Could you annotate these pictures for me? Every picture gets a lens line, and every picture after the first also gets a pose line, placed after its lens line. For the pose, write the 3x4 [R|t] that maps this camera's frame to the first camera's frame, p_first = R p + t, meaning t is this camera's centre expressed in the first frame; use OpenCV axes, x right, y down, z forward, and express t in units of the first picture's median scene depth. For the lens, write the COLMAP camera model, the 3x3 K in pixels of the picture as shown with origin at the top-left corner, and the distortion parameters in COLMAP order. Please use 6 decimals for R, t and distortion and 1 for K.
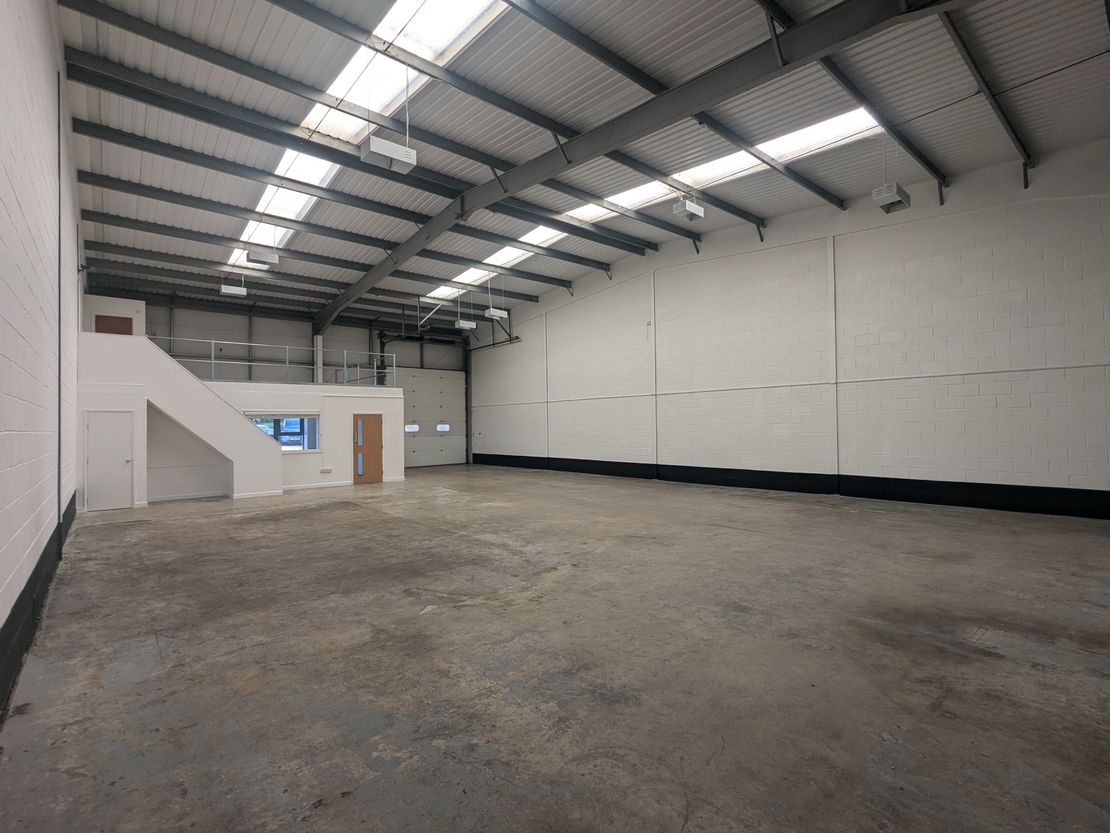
lens RADIAL K [[528.5, 0, 554.3], [0, 528.5, 413.1], [0, 0, 1]] dist [-0.003839, 0.003227]
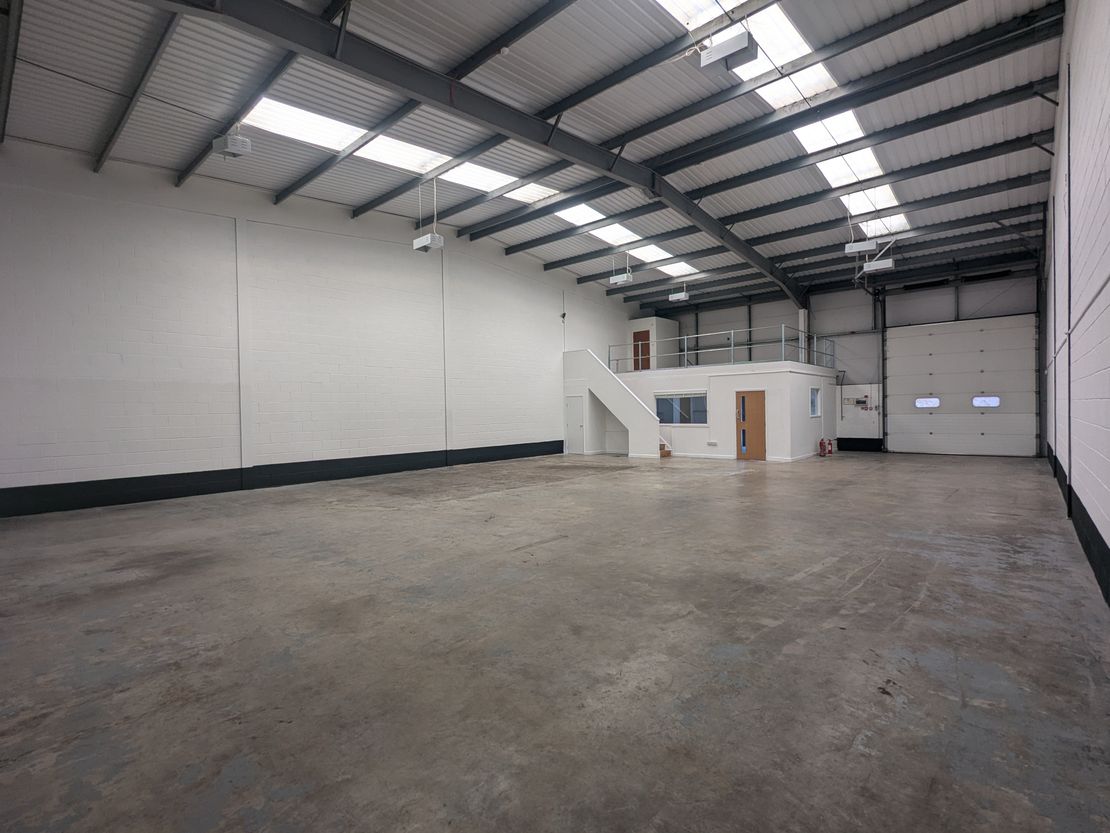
lens RADIAL K [[528.5, 0, 544.3], [0, 528.5, 410.1], [0, 0, 1]] dist [-0.003839, 0.003227]
pose [[0.123919, 0.010919, -0.992232, 0.606798], [0.039323, 0.999100, 0.015905, 0.007308], [0.991513, -0.040988, 0.123378, 0.504327]]
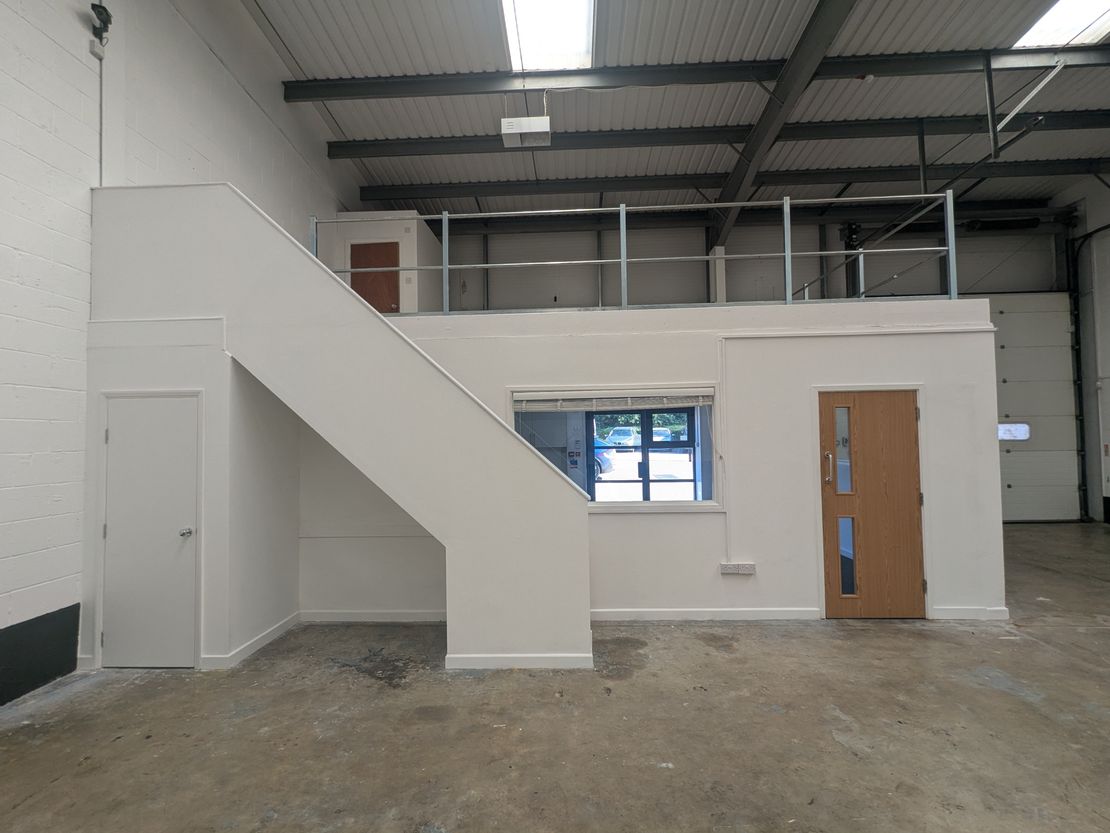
lens RADIAL K [[528.5, 0, 548.1], [0, 528.5, 417.9], [0, 0, 1]] dist [-0.003839, 0.003227]
pose [[0.731439, -0.017086, -0.681693, -0.288436], [0.022061, 0.999756, -0.001387, 0.014171], [0.681550, -0.014025, 0.731637, 0.670533]]
